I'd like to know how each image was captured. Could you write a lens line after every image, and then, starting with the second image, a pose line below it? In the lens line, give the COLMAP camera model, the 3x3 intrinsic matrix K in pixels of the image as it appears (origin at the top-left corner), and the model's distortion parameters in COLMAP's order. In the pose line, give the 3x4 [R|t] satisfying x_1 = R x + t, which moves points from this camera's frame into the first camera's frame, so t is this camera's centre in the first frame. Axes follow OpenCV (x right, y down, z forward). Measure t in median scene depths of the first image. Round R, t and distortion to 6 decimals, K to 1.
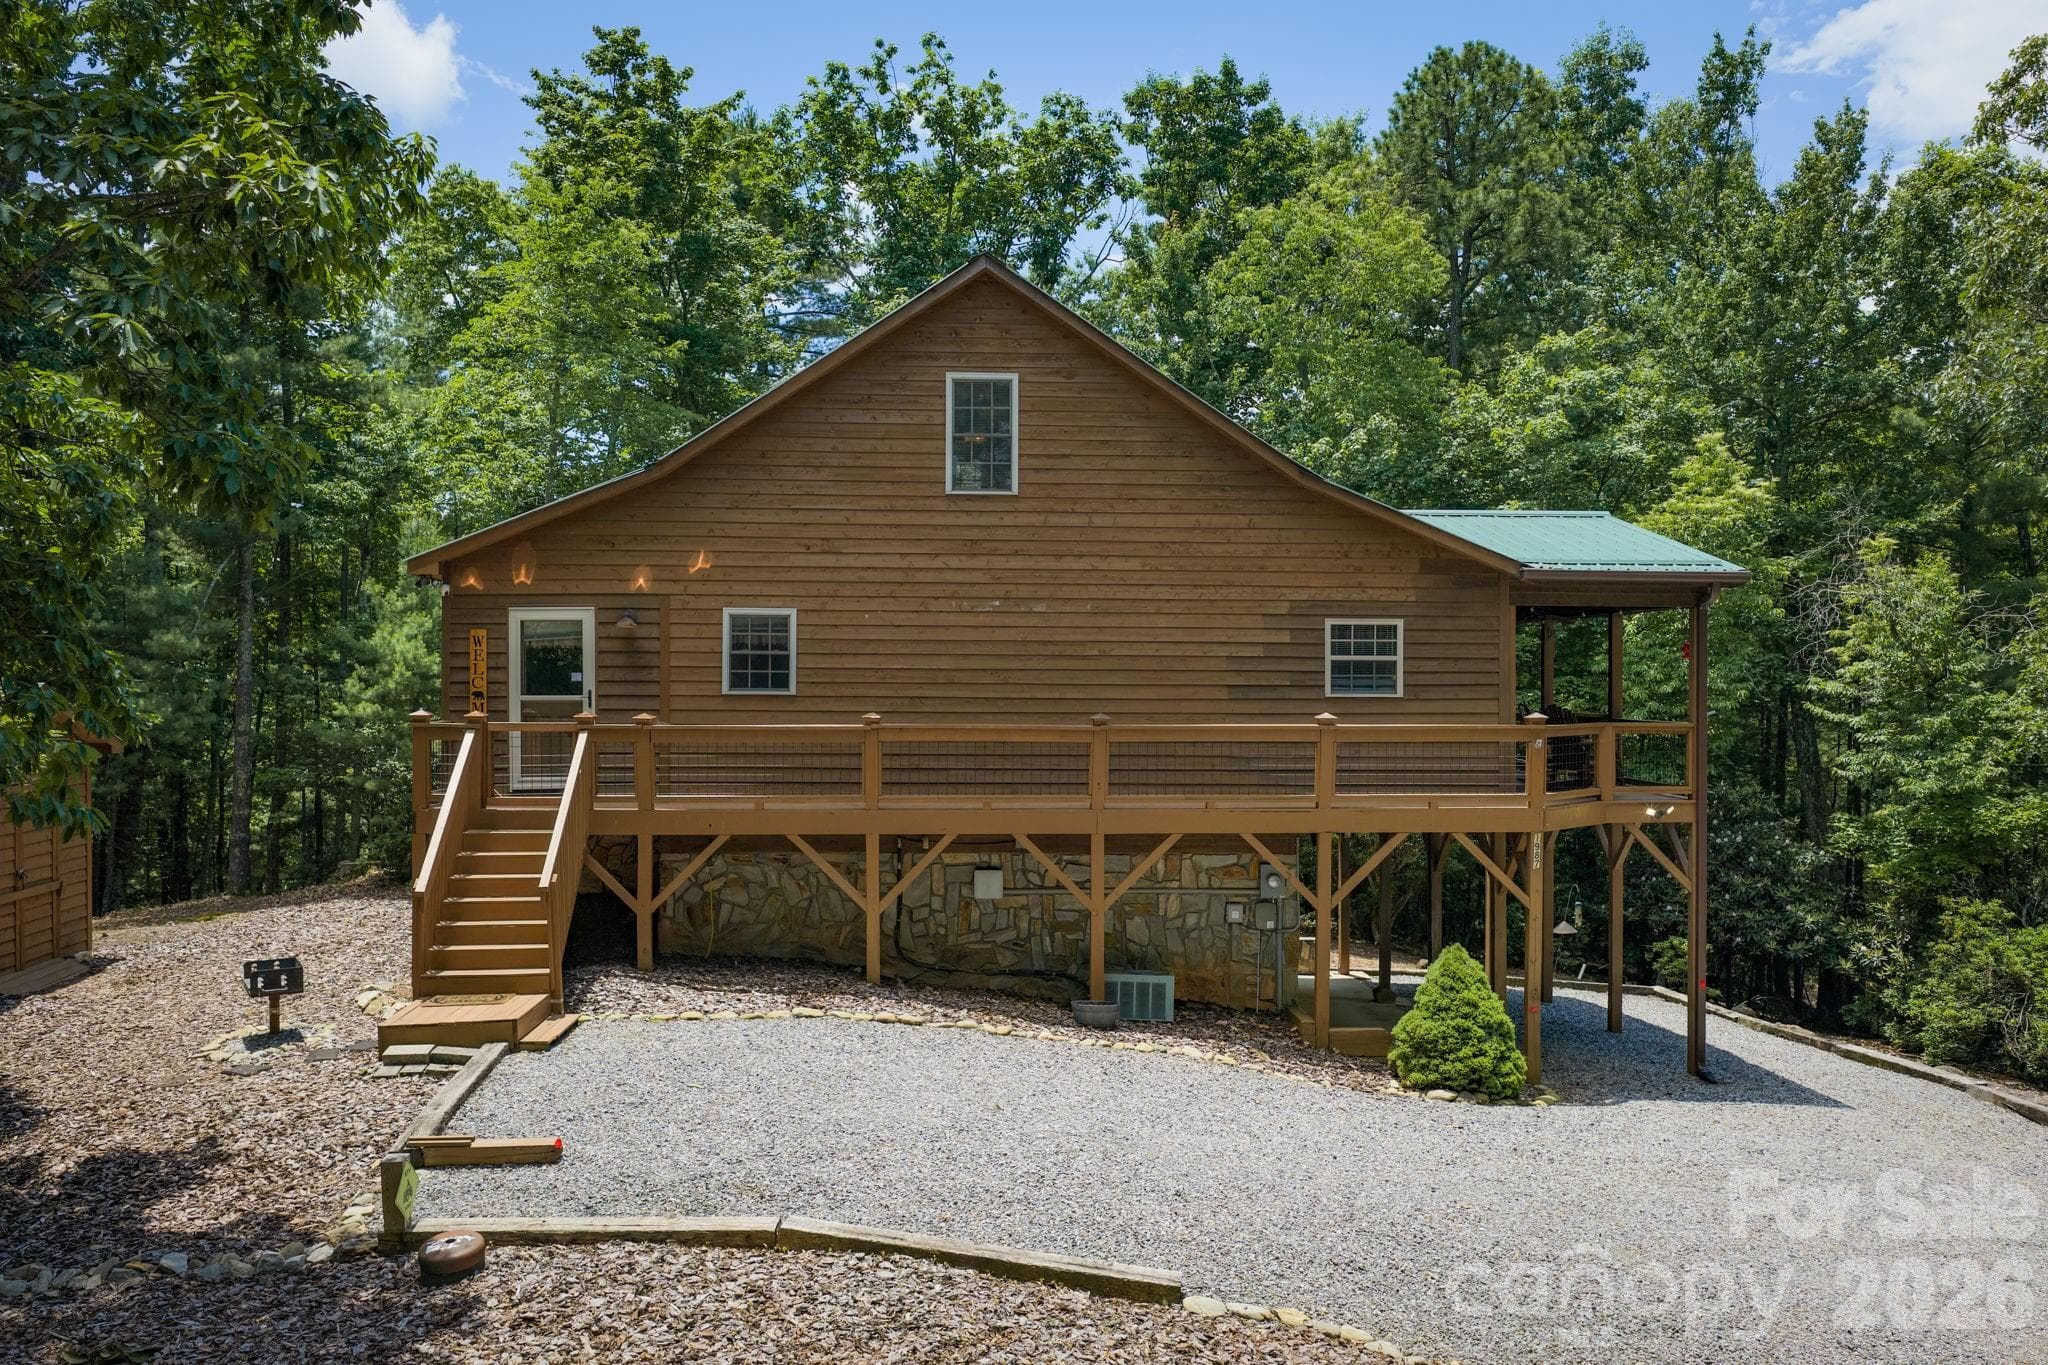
lens RADIAL K [[1619.7, 0, 1024.0], [0, 1619.7, 682.5], [0, 0, 1]] dist [-0.002576, -0.005376]
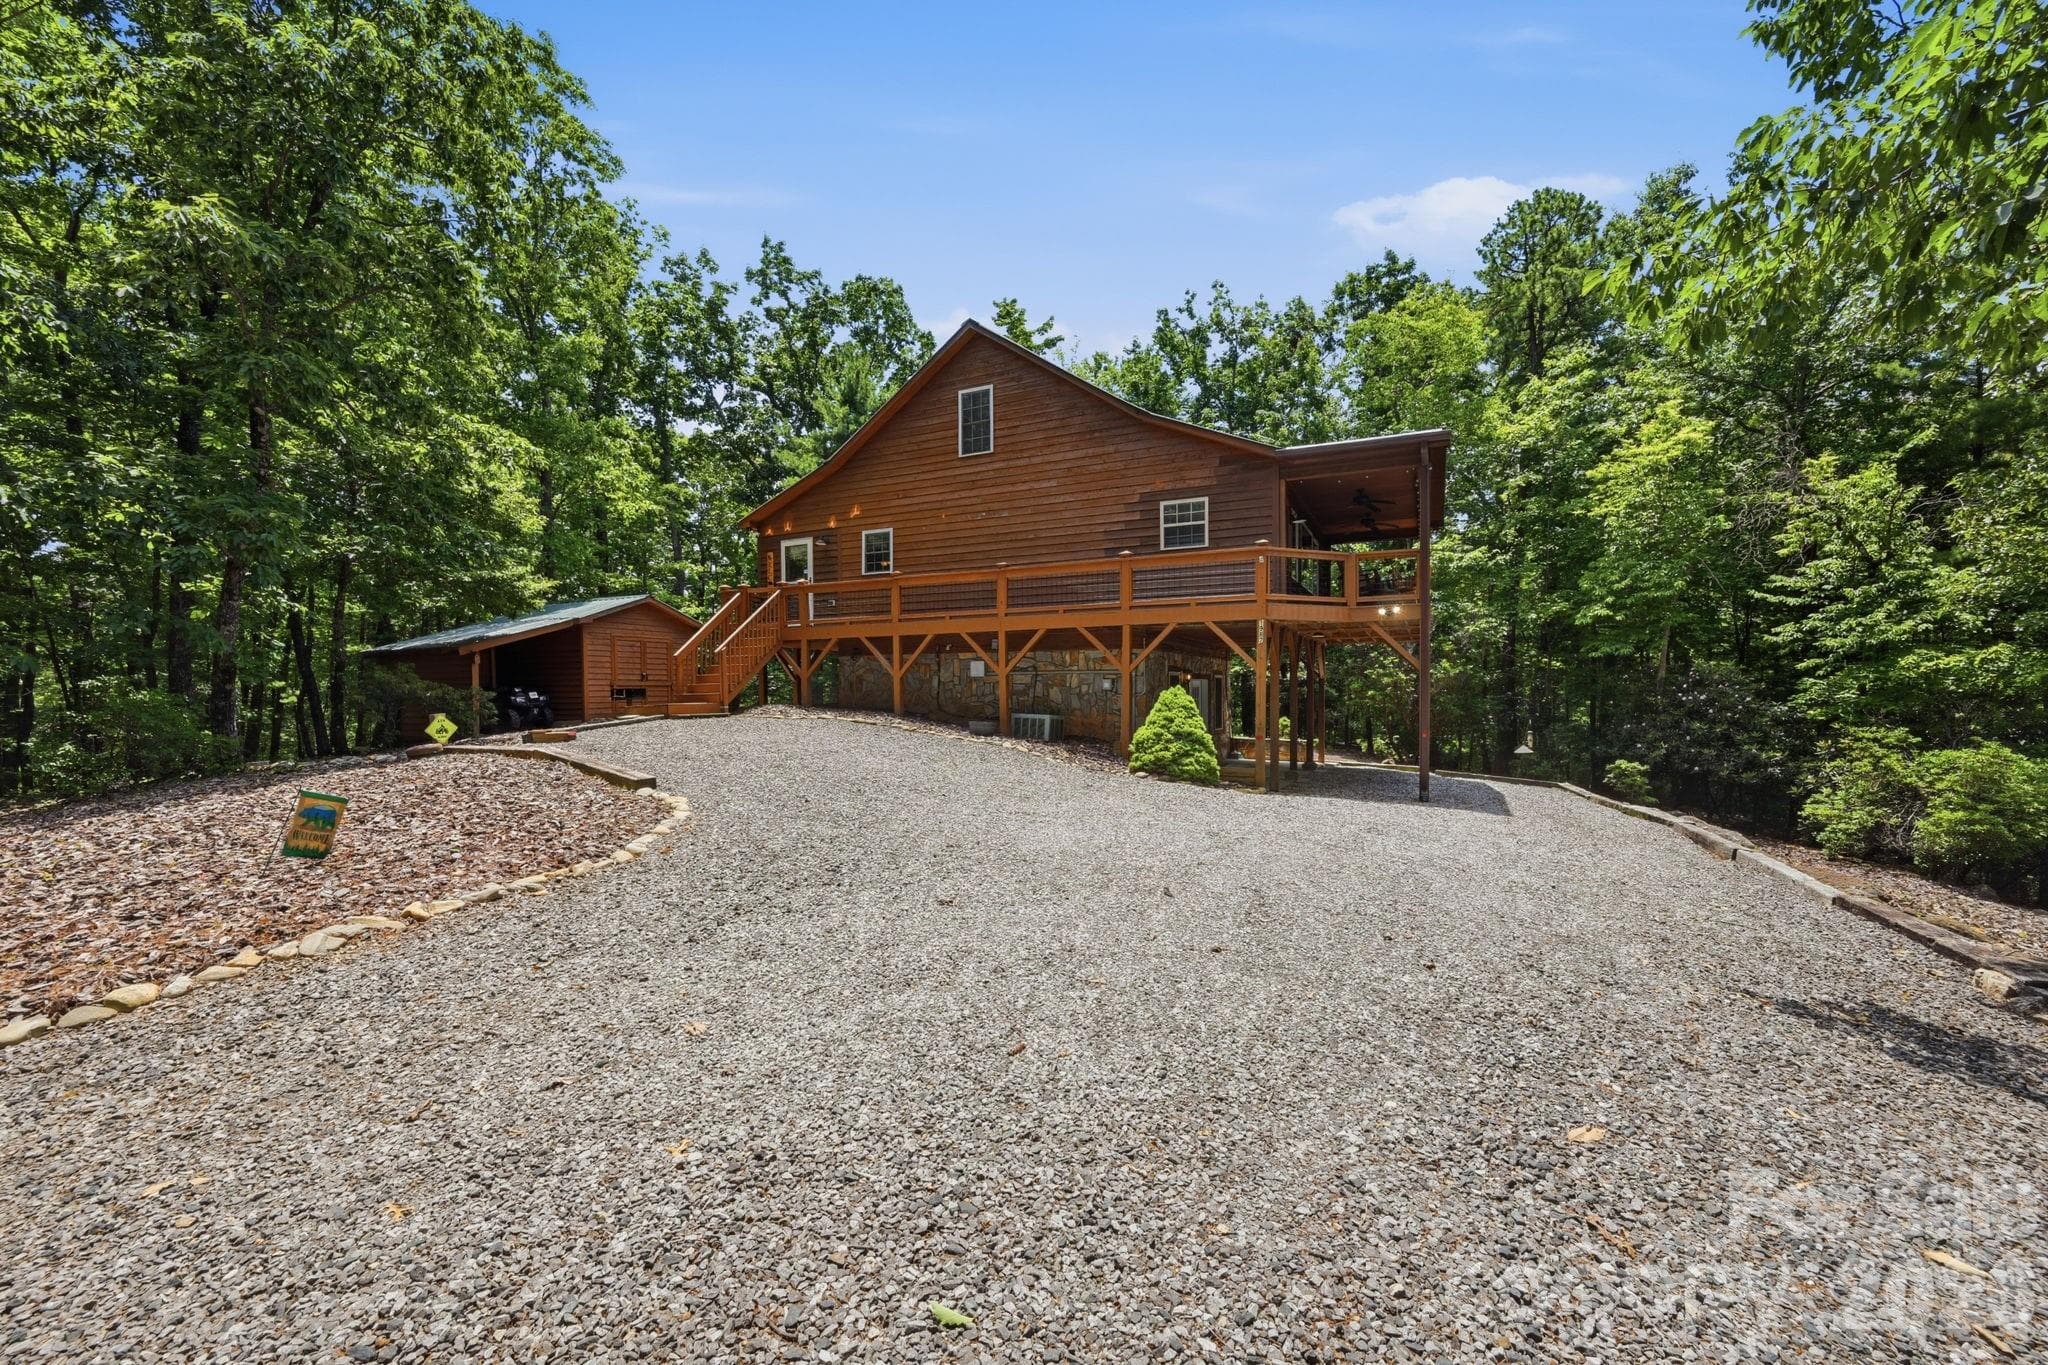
lens RADIAL K [[807.6, 0, 1024.0], [0, 807.6, 682.5], [0, 0, 1]] dist [0.000936, -0.000072]
pose [[0.883715, -0.009274, -0.467934, 0.442709], [0.008353, 0.999957, -0.004045, 0.142910], [0.467951, -0.000334, 0.883754, 0.225403]]
